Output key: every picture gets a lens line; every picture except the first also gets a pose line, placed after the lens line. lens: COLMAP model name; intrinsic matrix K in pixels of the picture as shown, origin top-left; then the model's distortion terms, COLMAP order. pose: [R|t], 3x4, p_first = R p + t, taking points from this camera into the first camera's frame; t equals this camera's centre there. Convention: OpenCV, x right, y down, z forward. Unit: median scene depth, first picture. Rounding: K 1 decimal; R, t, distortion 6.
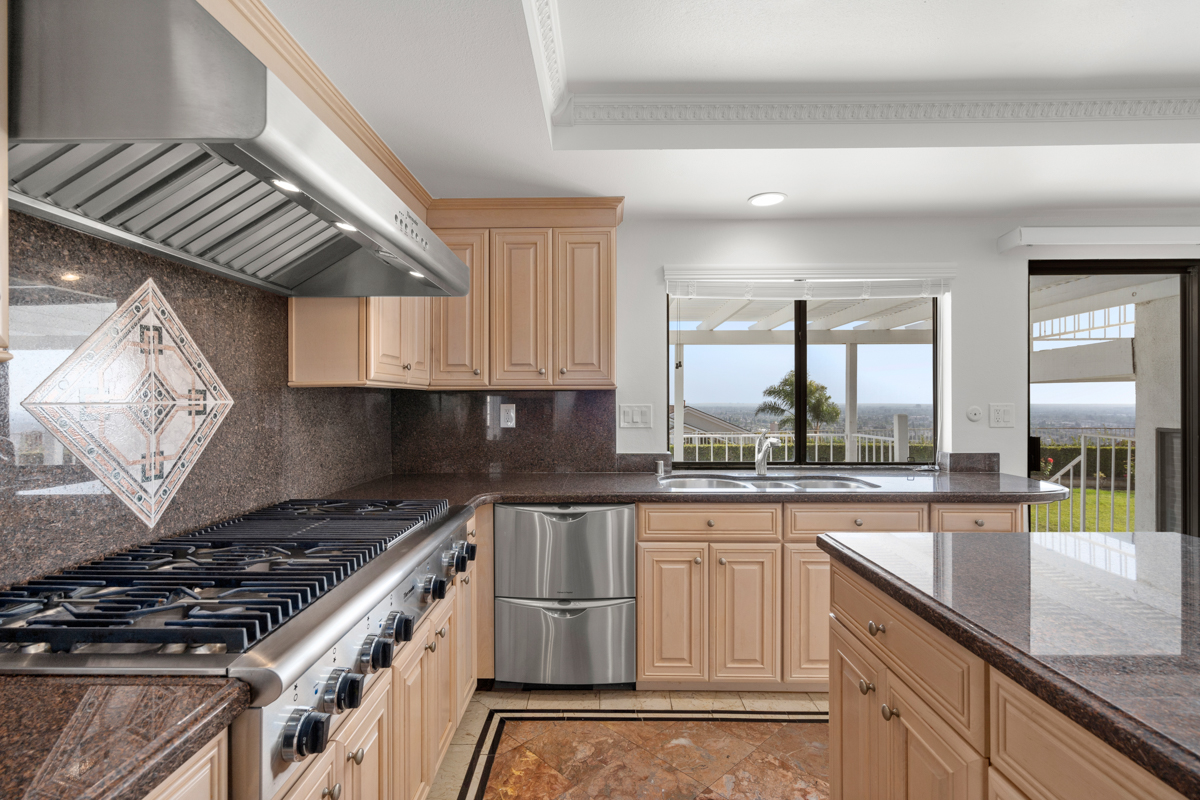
lens RADIAL K [[558.3, 0, 596.9], [0, 558.3, 397.3], [0, 0, 1]] dist [0.000982, 0.000103]
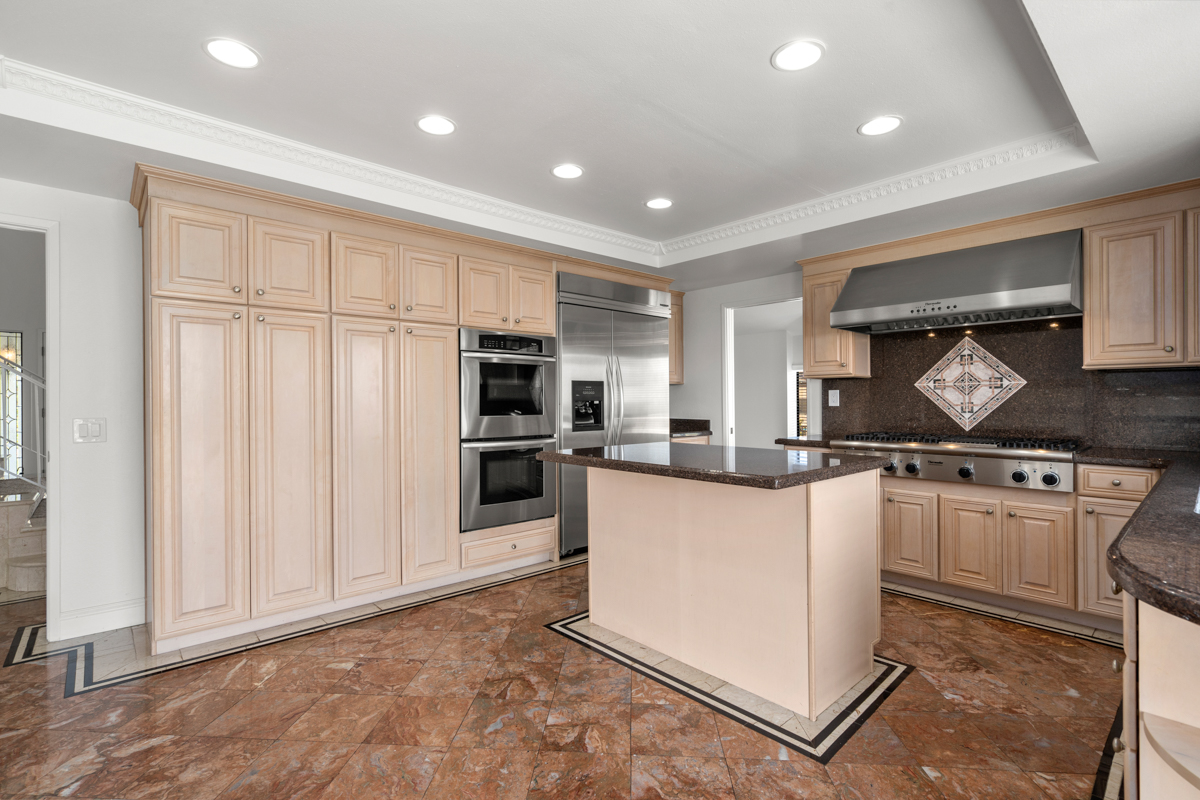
lens RADIAL K [[558.3, 0, 597.8], [0, 558.3, 401.0], [0, 0, 1]] dist [0.000982, 0.000103]
pose [[-0.728258, 0.003224, -0.685295, 2.069130], [0.008314, 0.999957, -0.004131, 0.080095], [0.685252, -0.008706, -0.728254, 1.565632]]
